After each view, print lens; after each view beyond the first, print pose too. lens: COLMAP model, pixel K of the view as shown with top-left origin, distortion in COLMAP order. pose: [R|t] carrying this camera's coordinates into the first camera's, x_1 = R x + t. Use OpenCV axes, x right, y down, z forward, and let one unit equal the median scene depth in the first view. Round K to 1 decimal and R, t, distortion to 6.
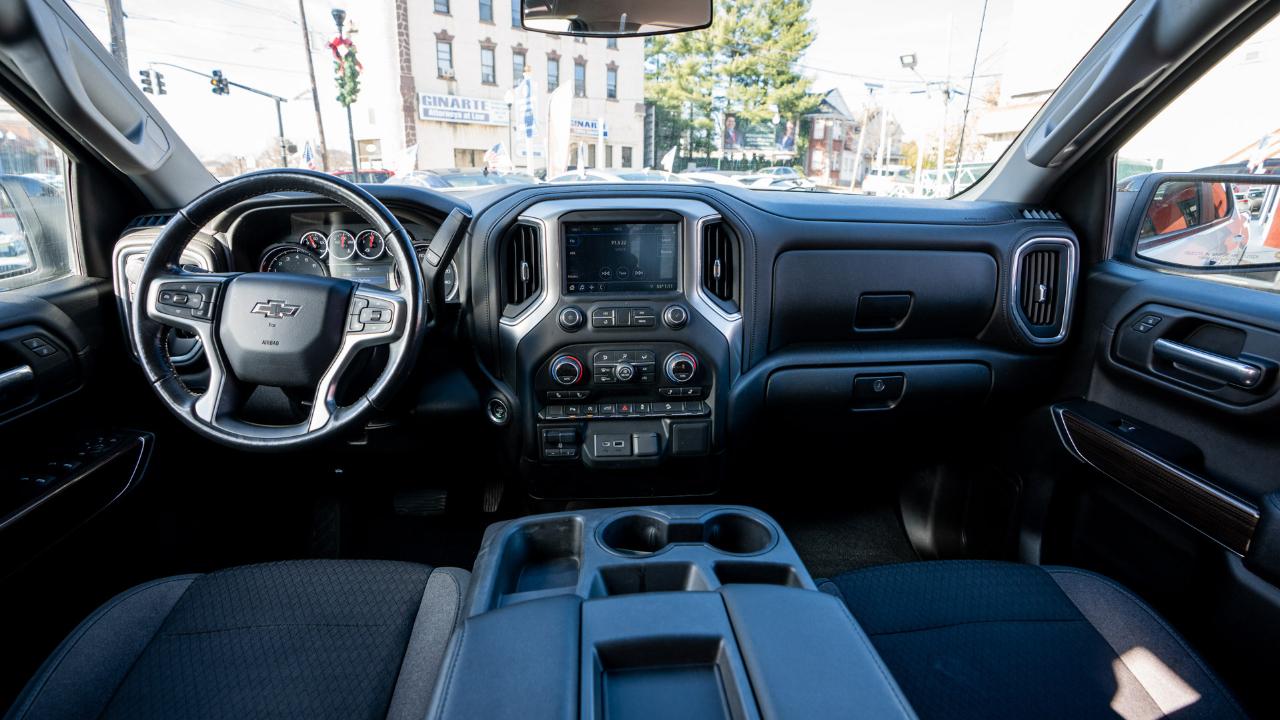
lens RADIAL K [[585.8, 0, 634.5], [0, 585.8, 353.1], [0, 0, 1]] dist [-0.073749, 0.026883]
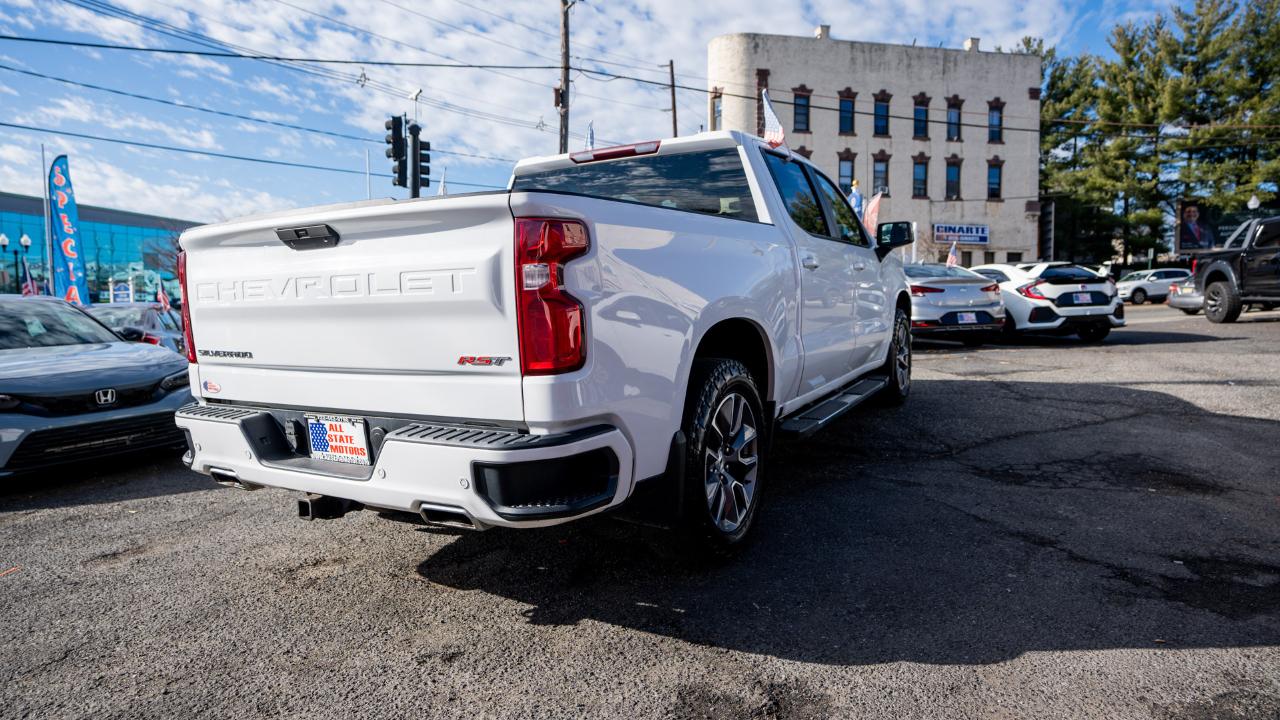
lens RADIAL K [[745.0, 0, 640.6], [0, 745.0, 355.0], [0, 0, 1]] dist [-0.038281, 0.033570]
pose [[0.861120, 0.013302, -0.508227, 0.064841], [-0.125111, 0.974460, -0.186479, 0.049103], [0.492766, 0.224166, 0.840792, -0.111398]]
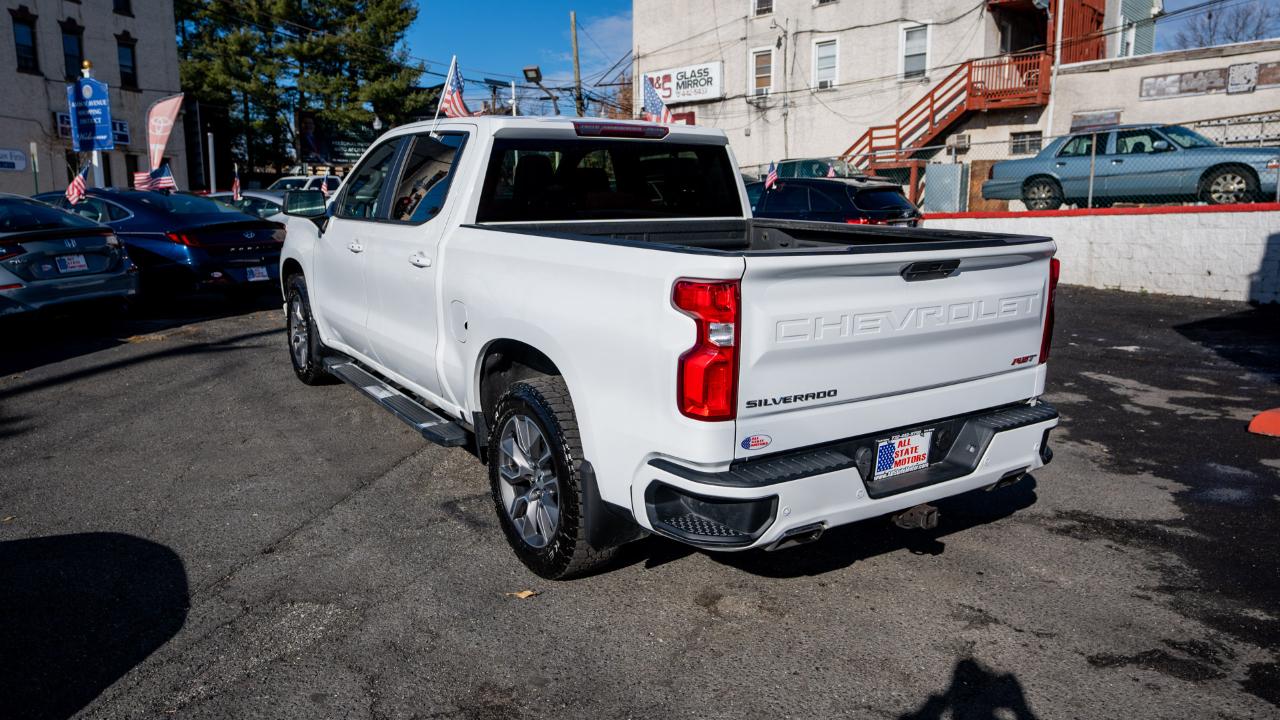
lens RADIAL K [[894.1, 0, 633.5], [0, 894.1, 356.8], [0, 0, 1]] dist [-0.007084, 0.037923]
pose [[0.870880, -0.089568, 0.483266, -0.058179], [0.147635, 0.985520, -0.083394, 0.042387], [-0.468798, 0.143973, 0.871493, -0.134539]]
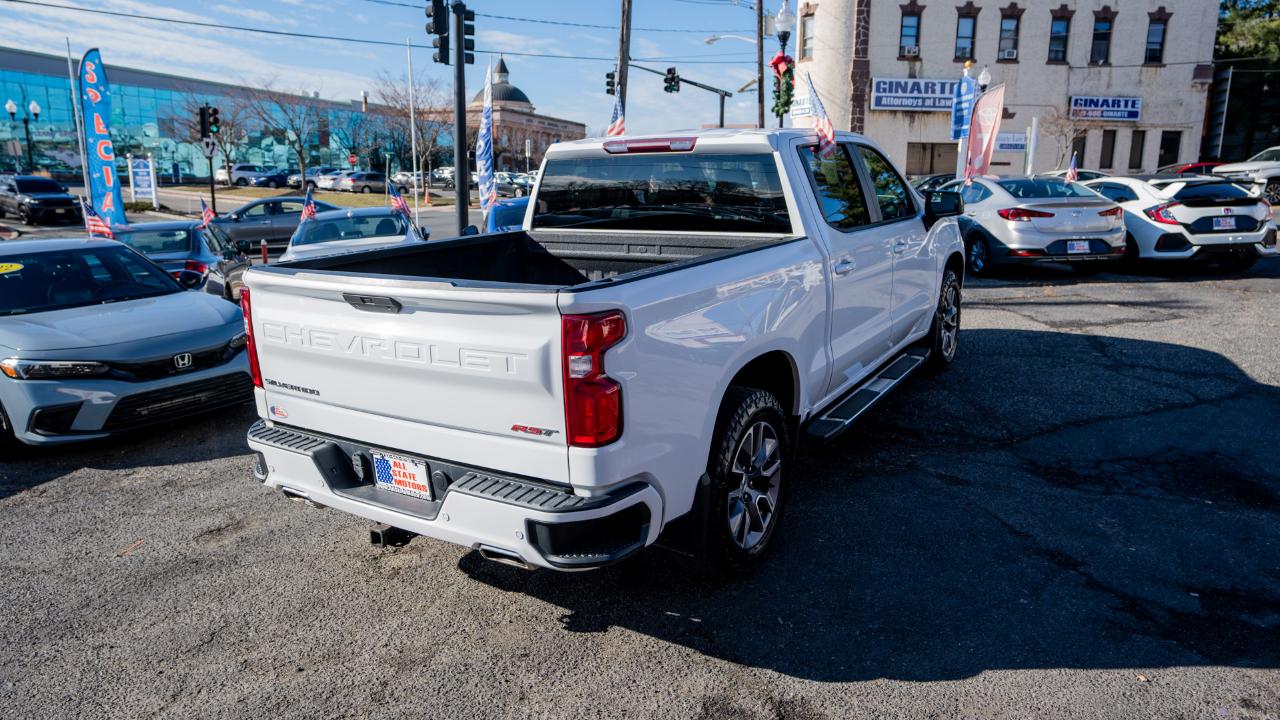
lens RADIAL K [[852.4, 0, 640.1], [0, 852.4, 354.3], [0, 0, 1]] dist [-0.018992, 0.041779]
pose [[0.814697, 0.107950, -0.569751, 0.075606], [-0.156738, 0.986942, -0.037126, 0.035449], [0.558303, 0.119548, 0.820978, -0.128685]]
